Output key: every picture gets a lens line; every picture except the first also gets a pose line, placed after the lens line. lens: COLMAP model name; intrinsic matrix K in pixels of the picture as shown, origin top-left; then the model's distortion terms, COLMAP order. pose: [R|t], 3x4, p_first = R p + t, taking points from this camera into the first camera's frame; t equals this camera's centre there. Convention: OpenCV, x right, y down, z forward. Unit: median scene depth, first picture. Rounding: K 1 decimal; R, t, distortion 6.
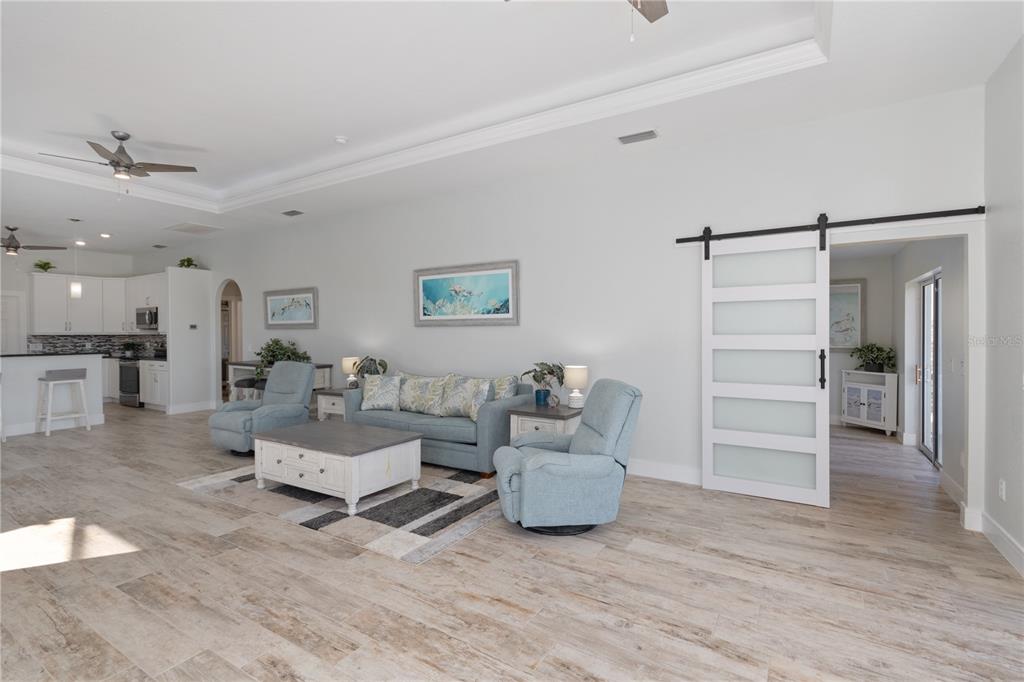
lens RADIAL K [[461.9, 0, 513.5], [0, 461.9, 347.9], [0, 0, 1]] dist [-0.000475, 0.000120]
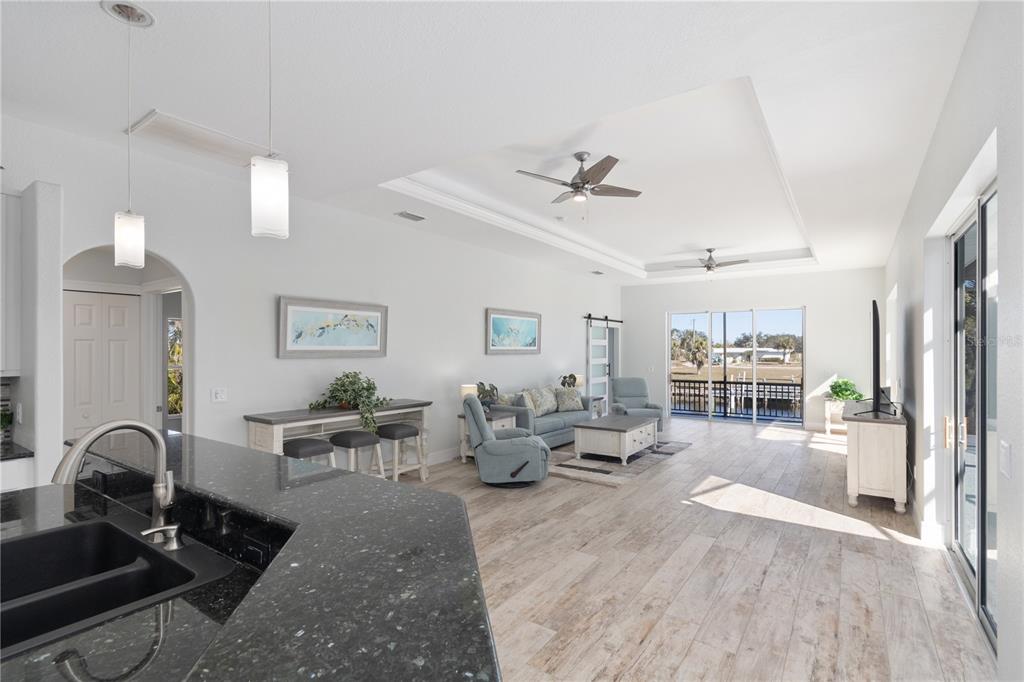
lens RADIAL K [[487.2, 0, 503.0], [0, 487.2, 355.6], [0, 0, 1]] dist [0.015365, -0.000150]
pose [[0.091564, 0.008143, 0.995766, -1.553153], [0.057607, 0.998249, -0.013460, -0.026155], [-0.994132, 0.058596, 0.090934, 0.895170]]
